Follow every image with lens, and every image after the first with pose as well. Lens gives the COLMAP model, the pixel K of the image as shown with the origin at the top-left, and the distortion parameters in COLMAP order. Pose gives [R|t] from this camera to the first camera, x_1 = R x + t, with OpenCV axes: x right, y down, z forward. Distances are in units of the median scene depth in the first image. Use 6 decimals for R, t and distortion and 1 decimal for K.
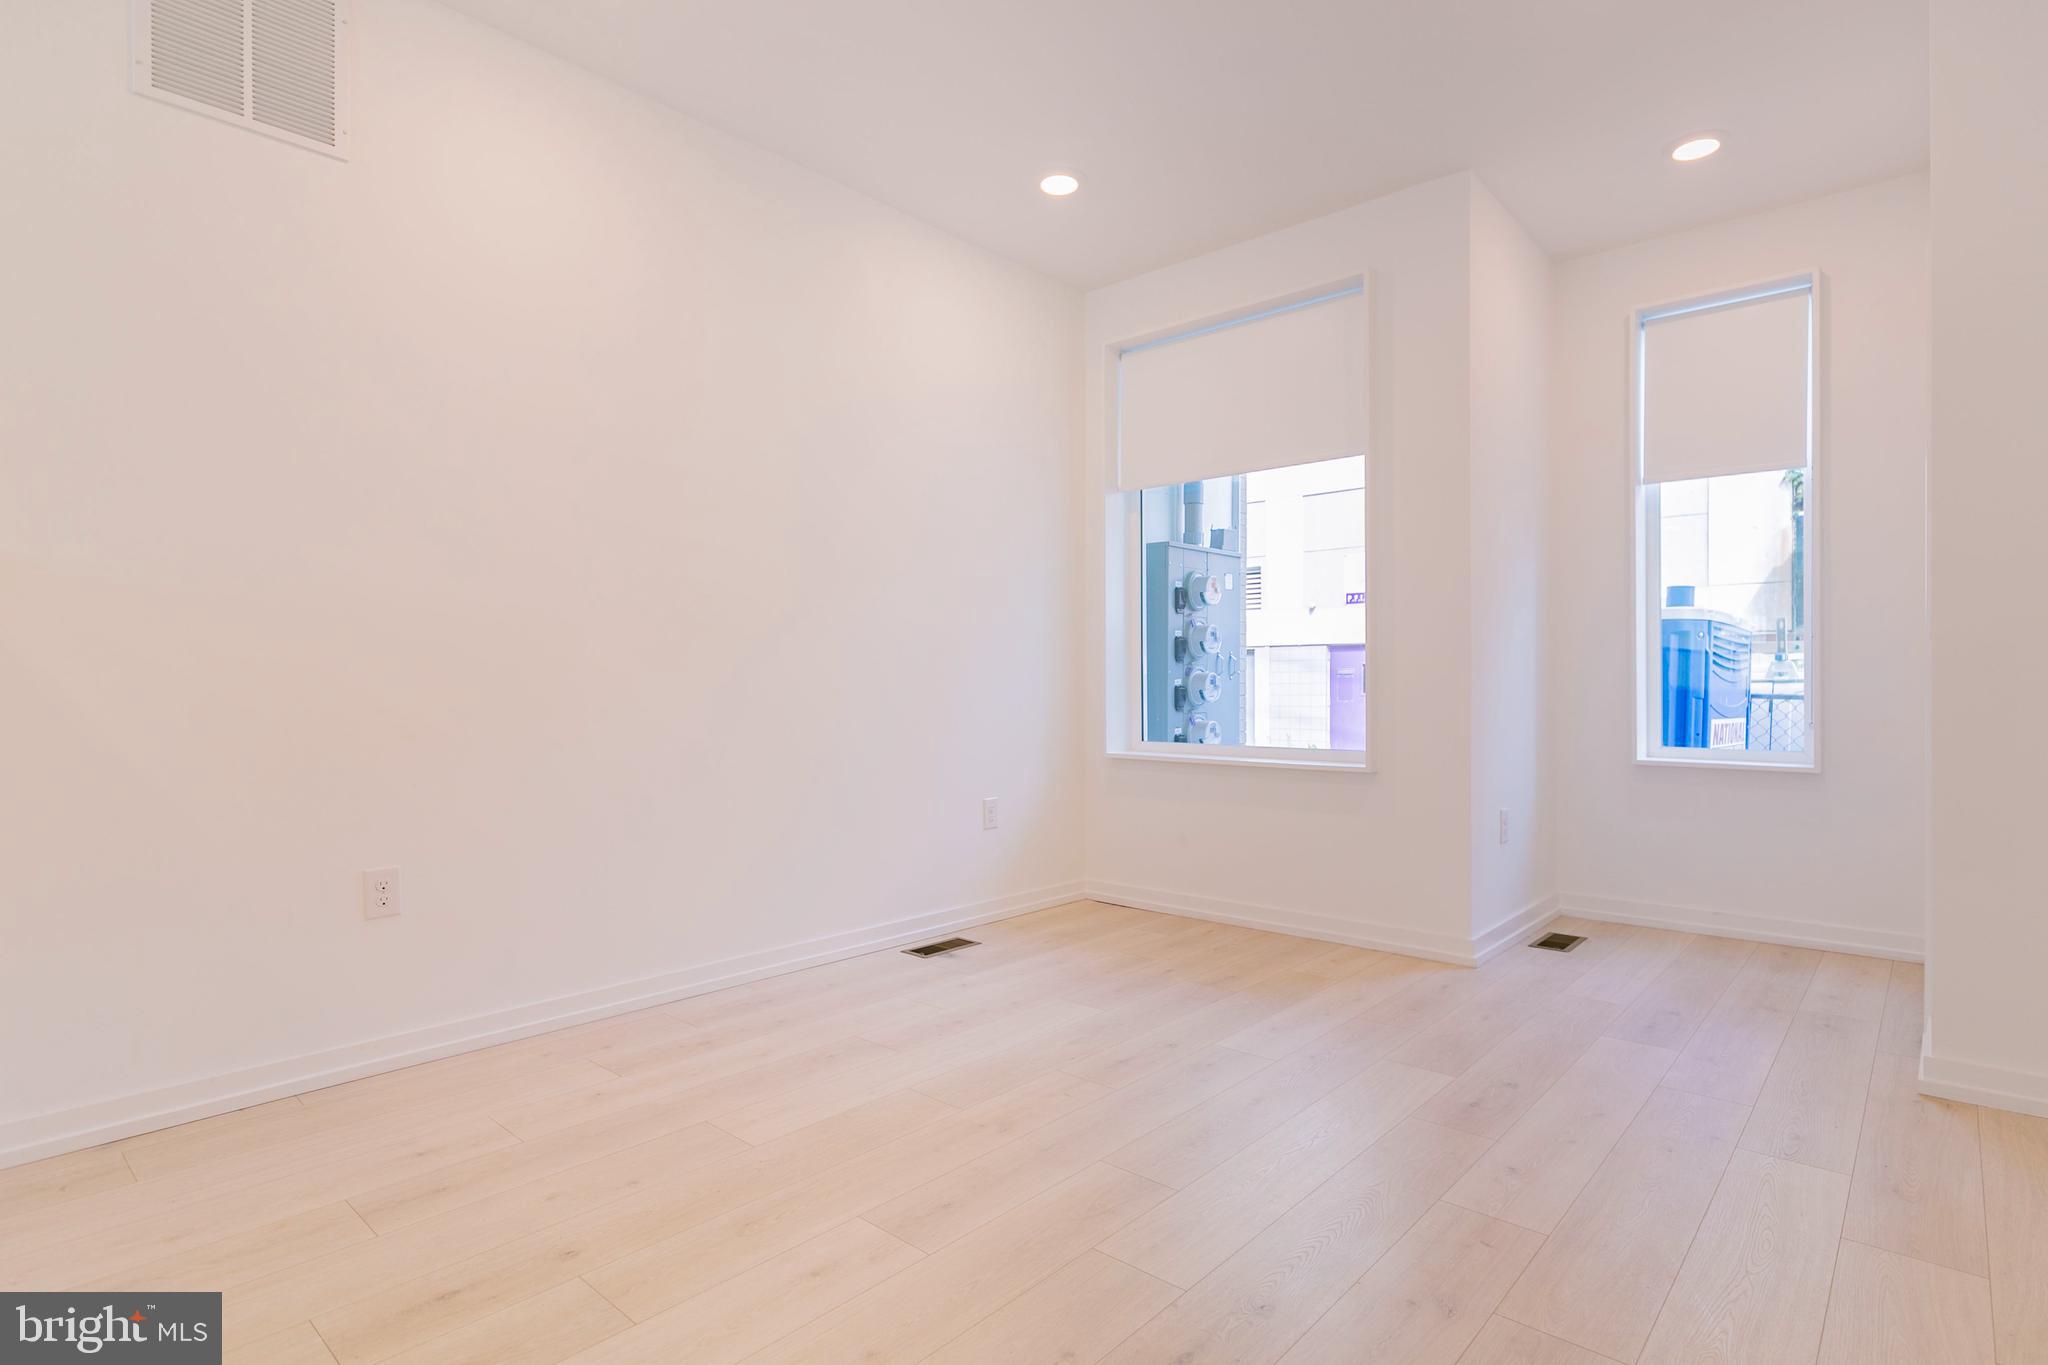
lens RADIAL K [[1038.7, 0, 1025.7], [0, 1038.7, 675.0], [0, 0, 1]] dist [-0.001980, -0.000794]
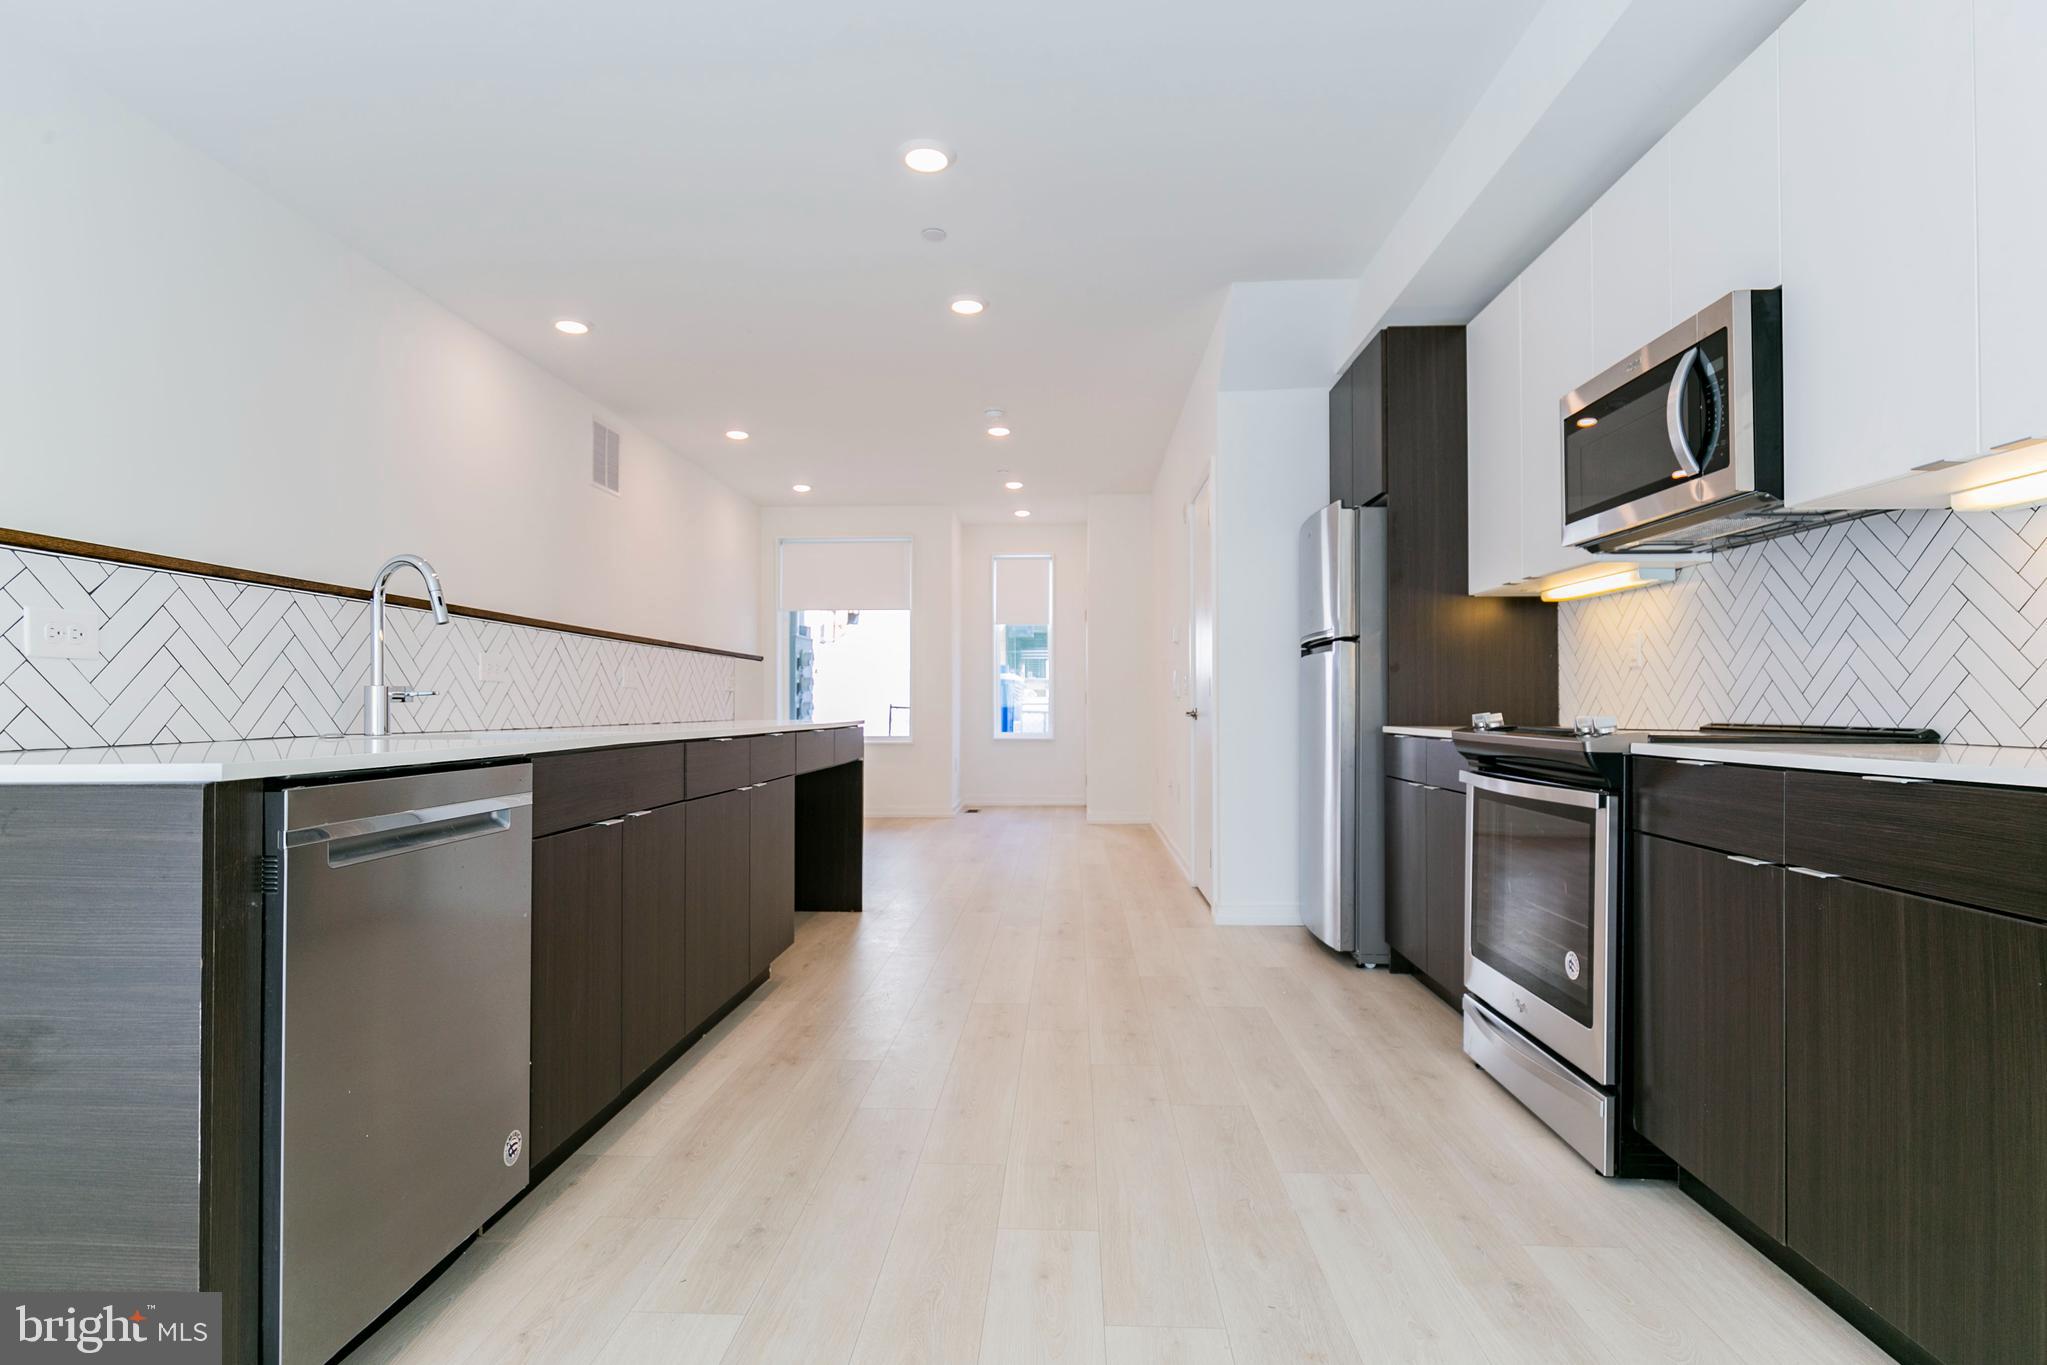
lens RADIAL K [[1038.2, 0, 1031.2], [0, 1038.2, 687.4], [0, 0, 1]] dist [-0.001980, -0.000794]
pose [[0.768360, 0.009574, 0.639947, -0.891982], [-0.003847, 0.999939, -0.010342, -0.010107], [-0.640007, 0.005485, 0.768350, -0.914438]]
